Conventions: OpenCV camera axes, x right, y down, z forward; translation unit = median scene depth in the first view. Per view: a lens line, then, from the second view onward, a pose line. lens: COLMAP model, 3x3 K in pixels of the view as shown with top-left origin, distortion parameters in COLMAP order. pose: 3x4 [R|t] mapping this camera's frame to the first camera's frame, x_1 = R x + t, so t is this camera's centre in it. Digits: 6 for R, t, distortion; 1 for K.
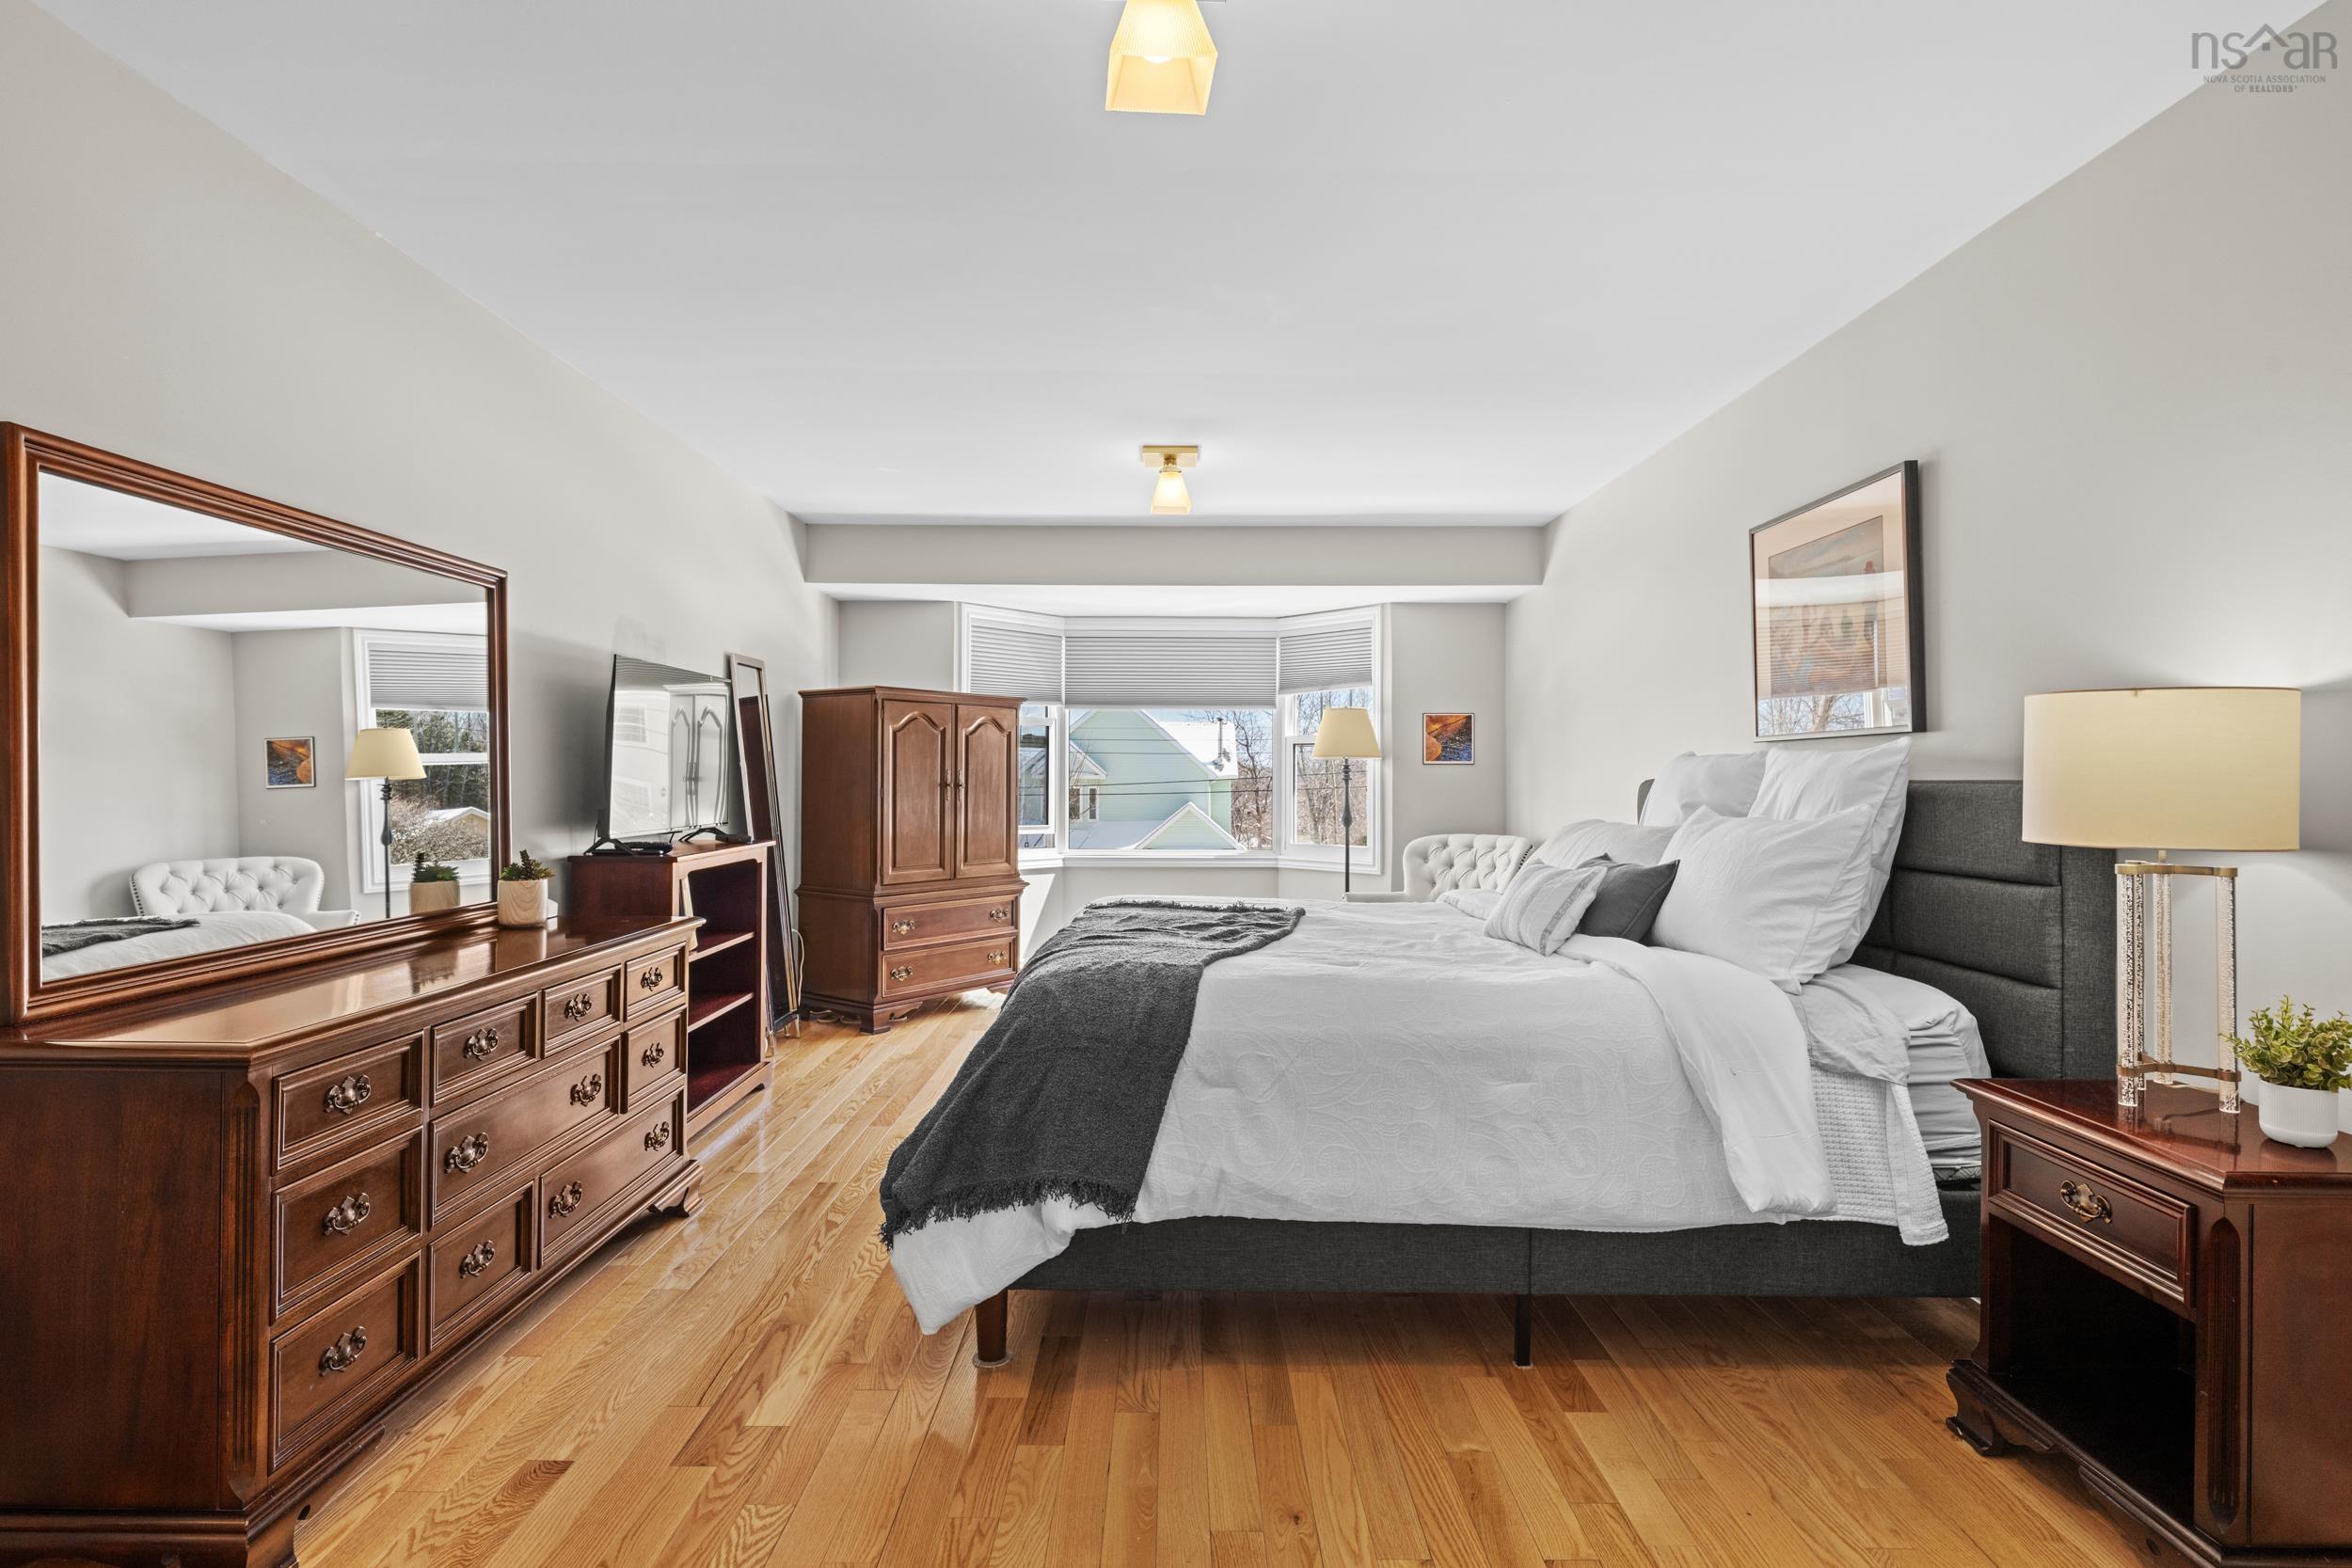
lens RADIAL K [[1196.6, 0, 1174.1], [0, 1196.6, 770.4], [0, 0, 1]] dist [0.000000, -0.000459]
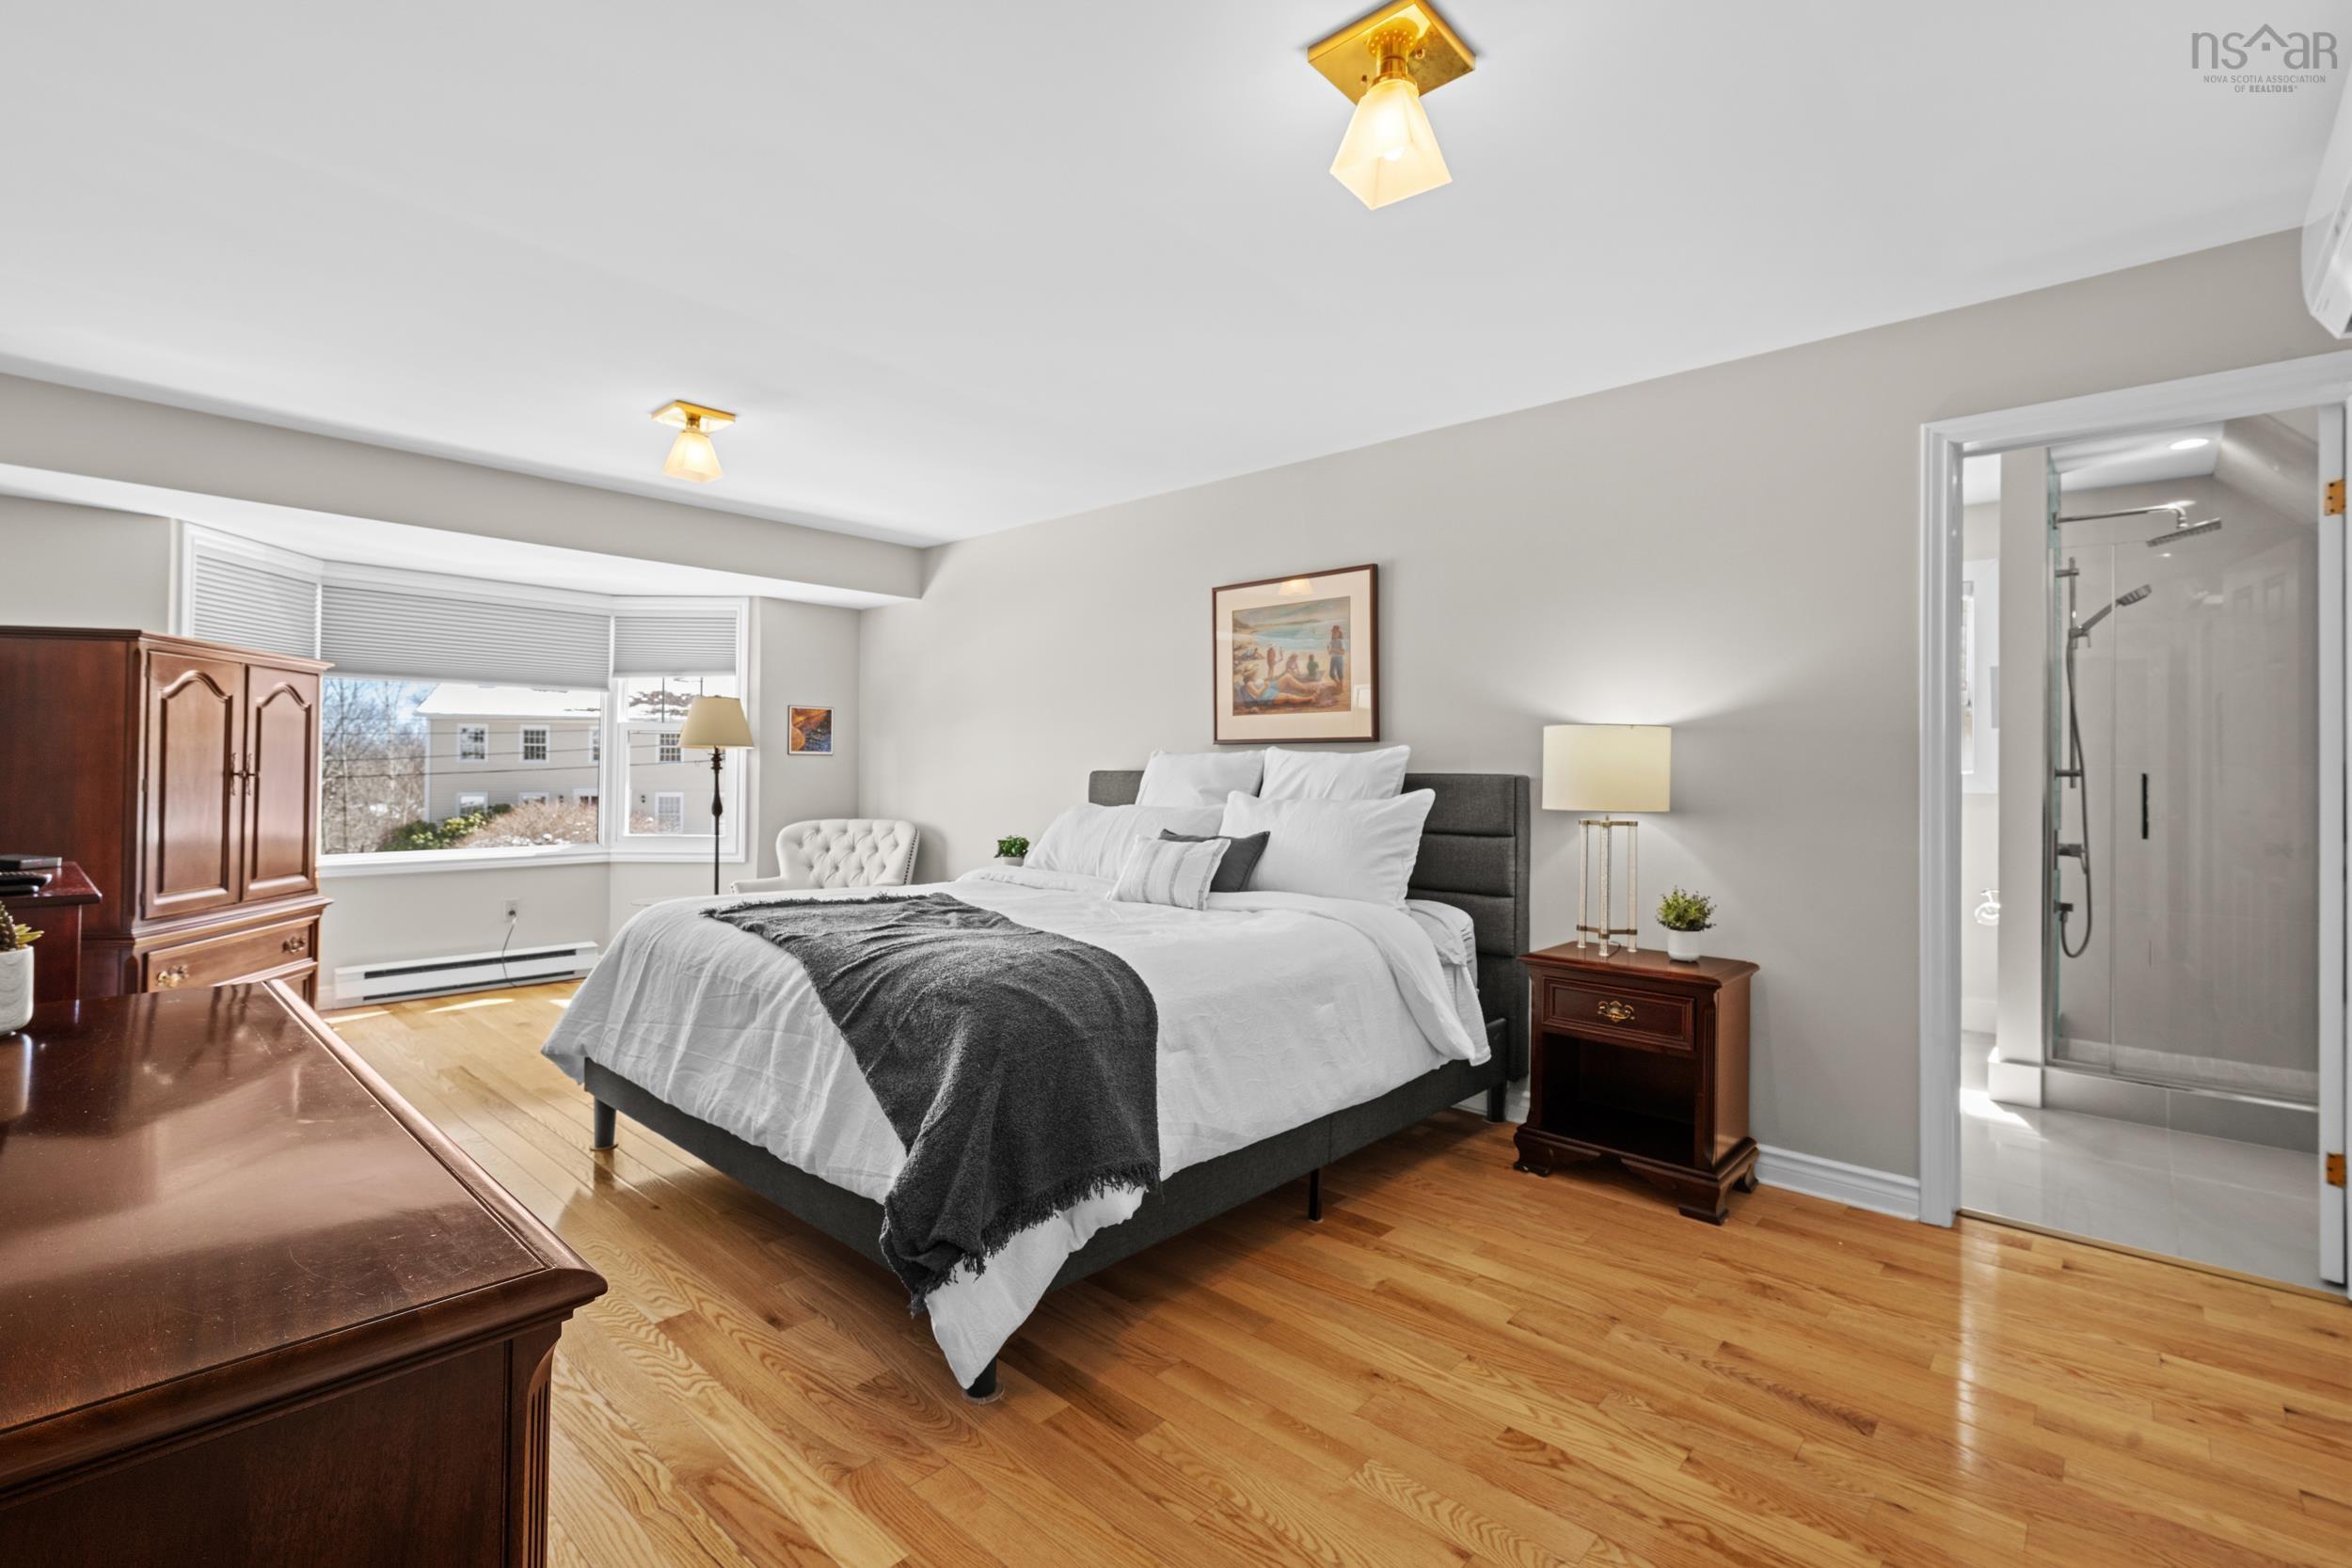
lens RADIAL K [[1053.0, 0, 1176.1], [0, 1053.0, 771.8], [0, 0, 1]] dist [0.008751, 0.000049]
pose [[0.673032, 0.002041, 0.739611, -0.437483], [-0.010826, 0.999916, 0.007092, -0.000243], [-0.739535, -0.012780, 0.672997, 0.223827]]
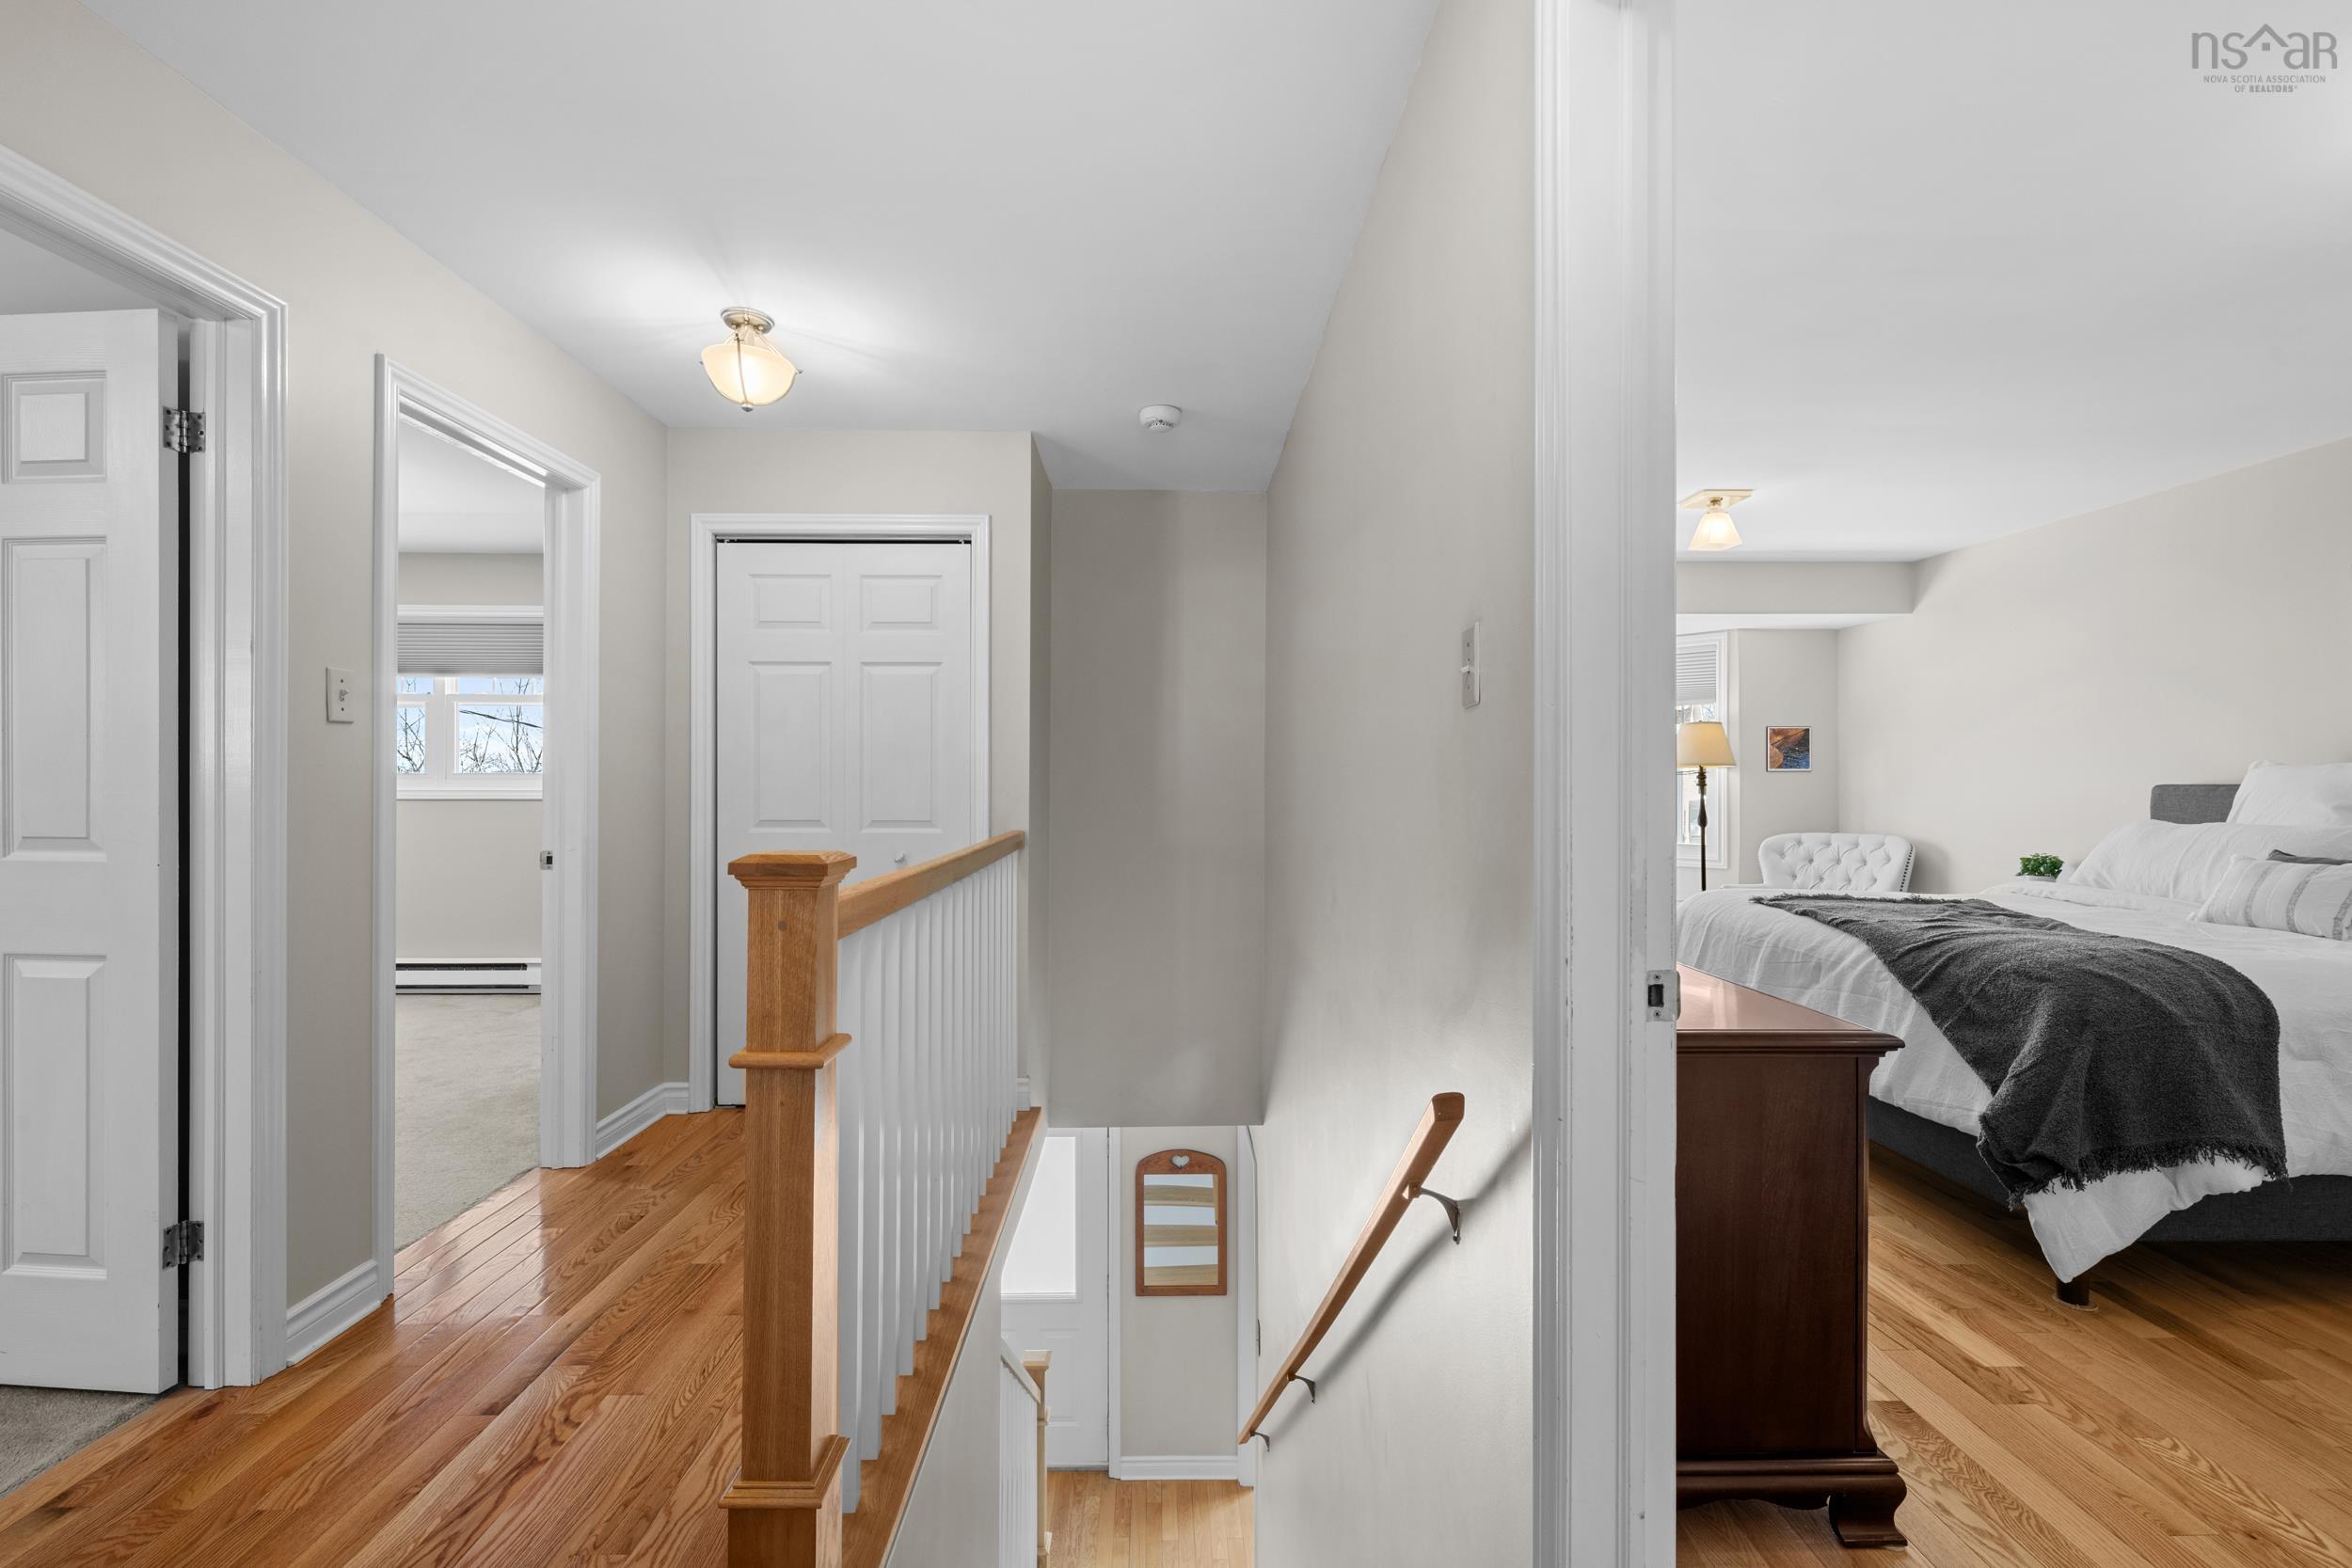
lens RADIAL K [[1053.2, 0, 1172.8], [0, 1053.2, 782.9], [0, 0, 1]] dist [-0.001549, 0.000543]
pose [[0.999725, -0.002878, 0.023252, -0.674082], [0.002747, 0.999980, 0.005679, -0.002988], [-0.023268, -0.005613, 0.999714, 0.022882]]
